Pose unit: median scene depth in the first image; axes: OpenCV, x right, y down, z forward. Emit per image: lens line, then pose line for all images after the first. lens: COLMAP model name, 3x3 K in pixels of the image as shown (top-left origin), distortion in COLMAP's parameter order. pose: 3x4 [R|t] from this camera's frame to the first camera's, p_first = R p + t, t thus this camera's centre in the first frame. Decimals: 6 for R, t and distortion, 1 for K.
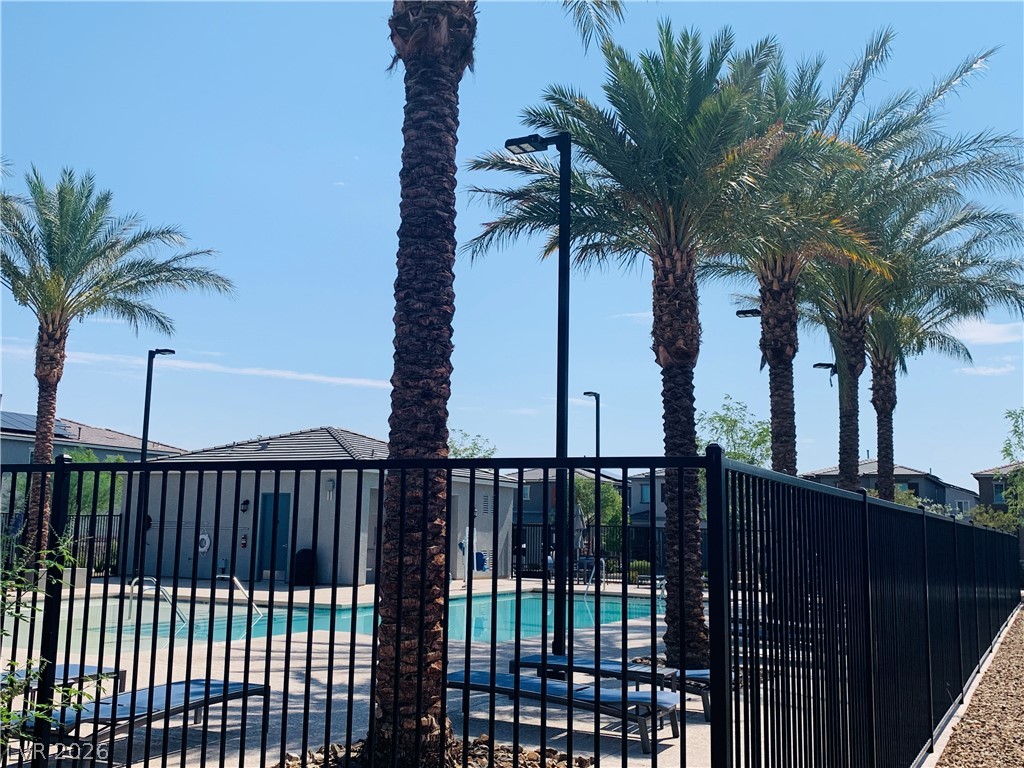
lens RADIAL K [[1075.5, 0, 492.3], [0, 1075.5, 382.9], [0, 0, 1]] dist [0.236955, -0.623624]
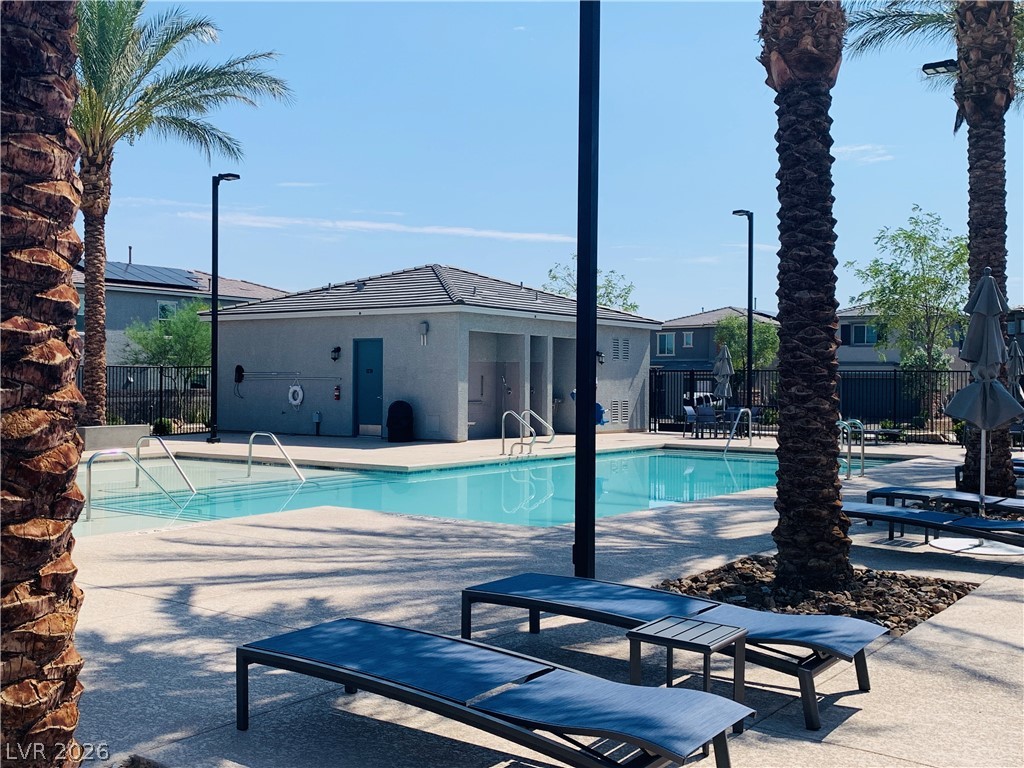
lens RADIAL K [[1059.1, 0, 512.0], [0, 1059.1, 384.0], [0, 0, 1]] dist [0.113866, -0.158193]
pose [[0.987998, -0.017881, -0.153430, 0.050496], [0.038681, 0.990271, 0.133669, 0.030181], [0.149547, -0.137999, 0.979077, 0.190705]]
